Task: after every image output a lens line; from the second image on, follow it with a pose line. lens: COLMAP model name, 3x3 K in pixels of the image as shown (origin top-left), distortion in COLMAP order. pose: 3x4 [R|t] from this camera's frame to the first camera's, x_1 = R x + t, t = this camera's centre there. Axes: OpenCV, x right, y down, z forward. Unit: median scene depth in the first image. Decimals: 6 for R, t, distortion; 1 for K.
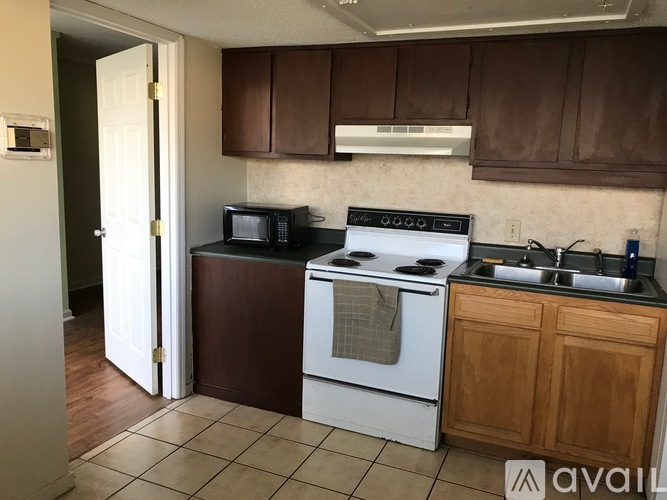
lens RADIAL K [[537.2, 0, 333.5], [0, 537.2, 250.0], [0, 0, 1]] dist [0.010939, -0.067819]
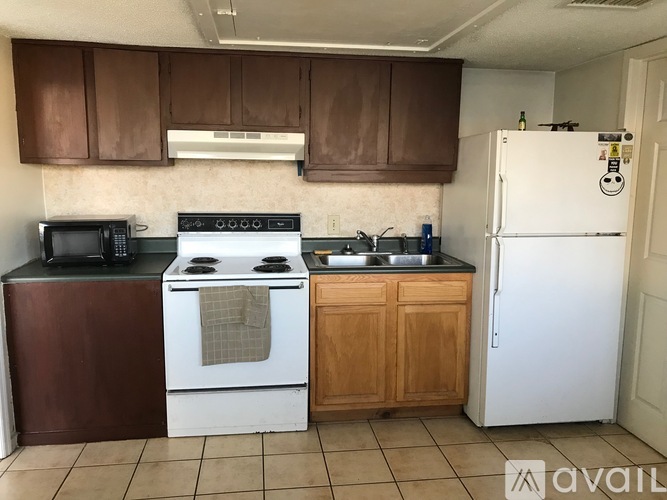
lens RADIAL K [[537.2, 0, 333.5], [0, 537.2, 250.0], [0, 0, 1]] dist [0.010939, -0.067819]
pose [[0.846063, -0.102105, 0.523213, -0.289733], [0.099807, 0.994470, 0.032677, -0.020536], [-0.523656, 0.024574, 0.851576, 0.027485]]
